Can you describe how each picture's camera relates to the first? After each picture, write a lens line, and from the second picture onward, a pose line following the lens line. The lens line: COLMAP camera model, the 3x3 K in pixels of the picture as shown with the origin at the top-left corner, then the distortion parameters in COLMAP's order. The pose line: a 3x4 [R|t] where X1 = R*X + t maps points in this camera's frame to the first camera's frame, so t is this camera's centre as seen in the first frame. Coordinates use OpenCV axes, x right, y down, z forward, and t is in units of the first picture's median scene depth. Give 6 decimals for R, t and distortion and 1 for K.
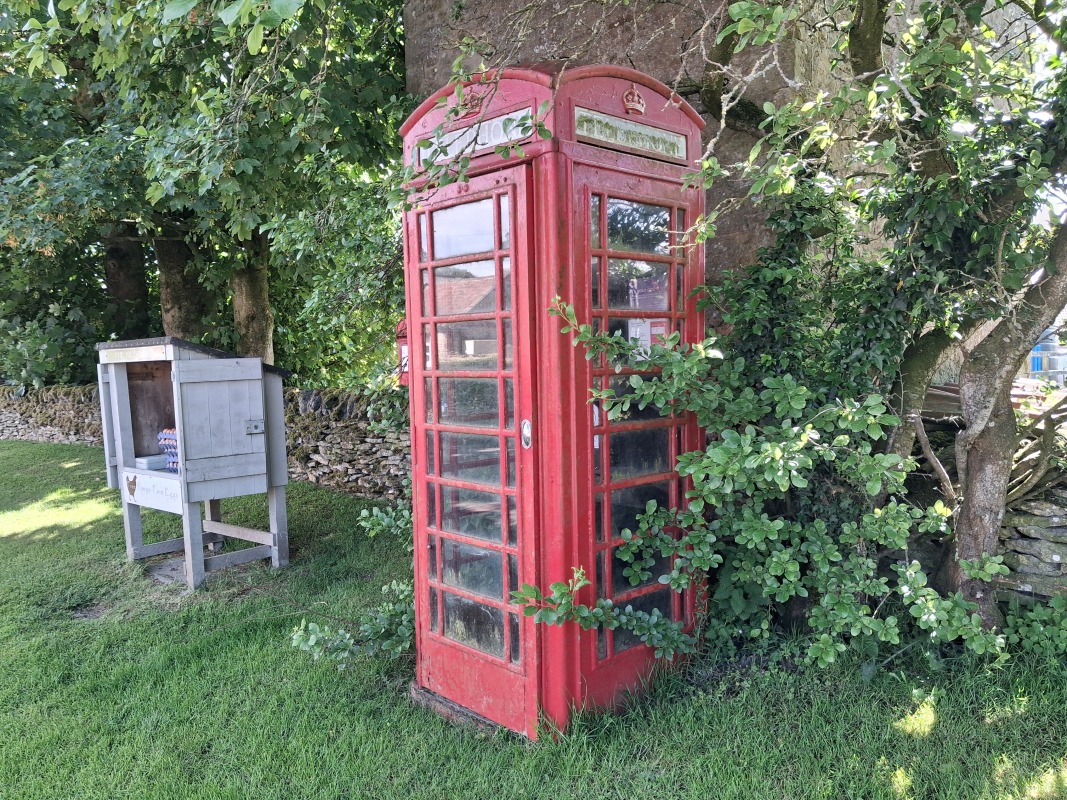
lens RADIAL K [[819.7, 0, 554.4], [0, 819.7, 413.5], [0, 0, 1]] dist [0.088360, -0.170428]
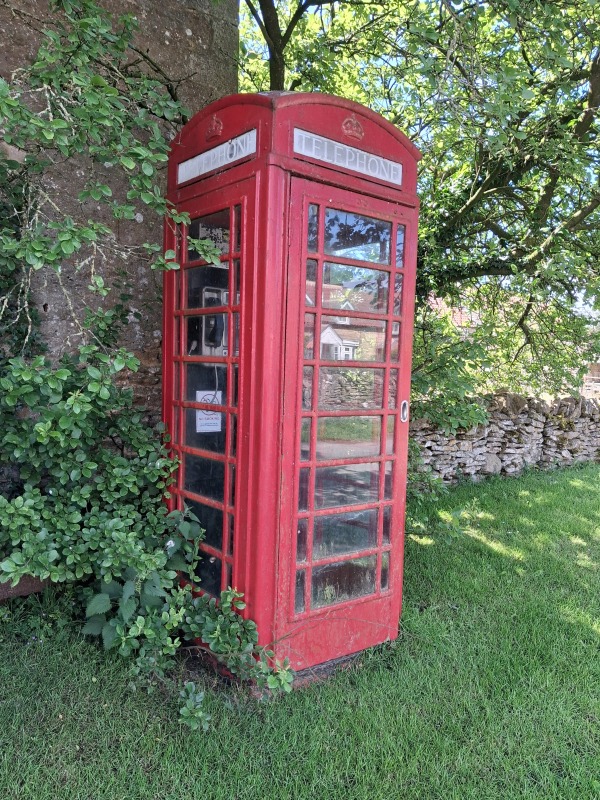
lens RADIAL K [[614.6, 0, 300.5], [0, 614.6, 415.6], [0, 0, 1]] dist [0.088360, -0.170428]
pose [[0.102073, -0.051237, 0.993457, -0.977716], [0.030714, 0.998359, 0.048334, -0.018995], [-0.994303, 0.025580, 0.103479, 0.993054]]
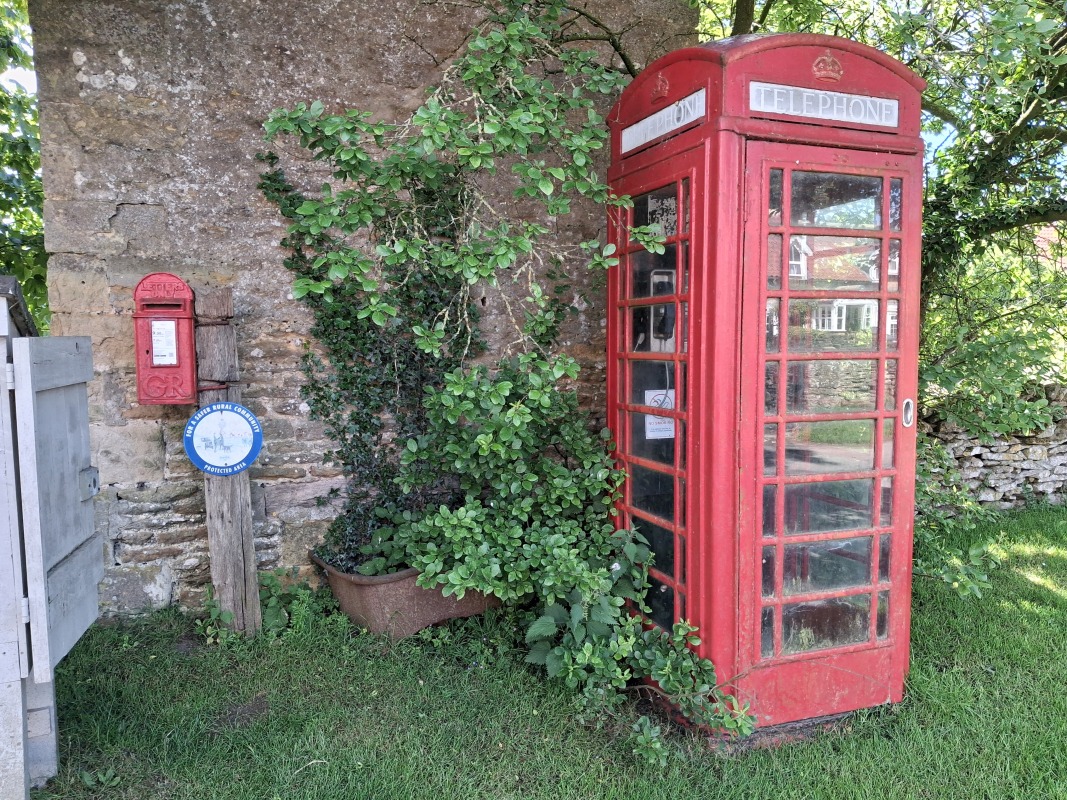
lens RADIAL K [[819.7, 0, 554.4], [0, 819.7, 413.5], [0, 0, 1]] dist [0.088360, -0.170428]
pose [[0.405478, -0.064735, 0.911810, -1.090502], [0.057070, 0.997336, 0.045429, -0.043140], [-0.912322, 0.033617, 0.408092, 0.916370]]
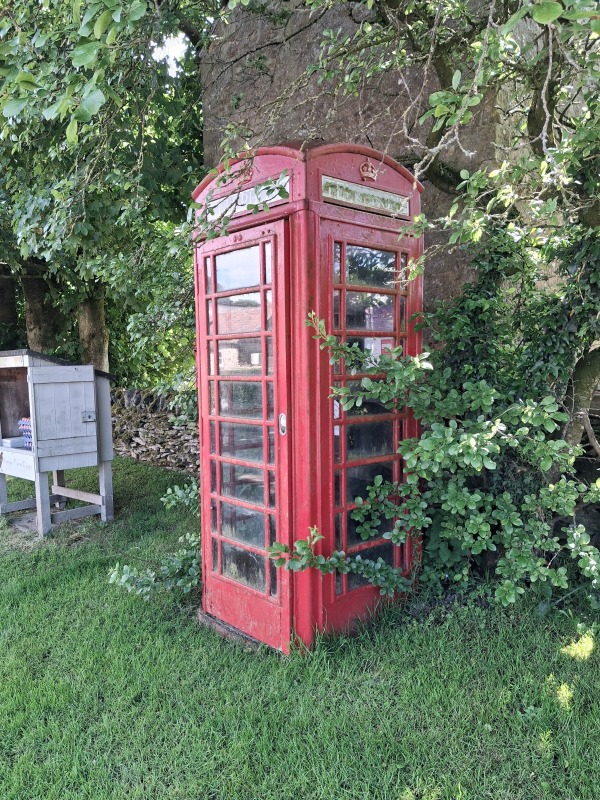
lens RADIAL K [[614.6, 0, 300.5], [0, 614.6, 415.6], [0, 0, 1]] dist [0.088360, -0.170428]
pose [[0.999096, 0.009855, -0.041354, 0.033353], [-0.009399, 0.999893, 0.011201, -0.000198], [0.041460, -0.010802, 0.999082, 0.009670]]
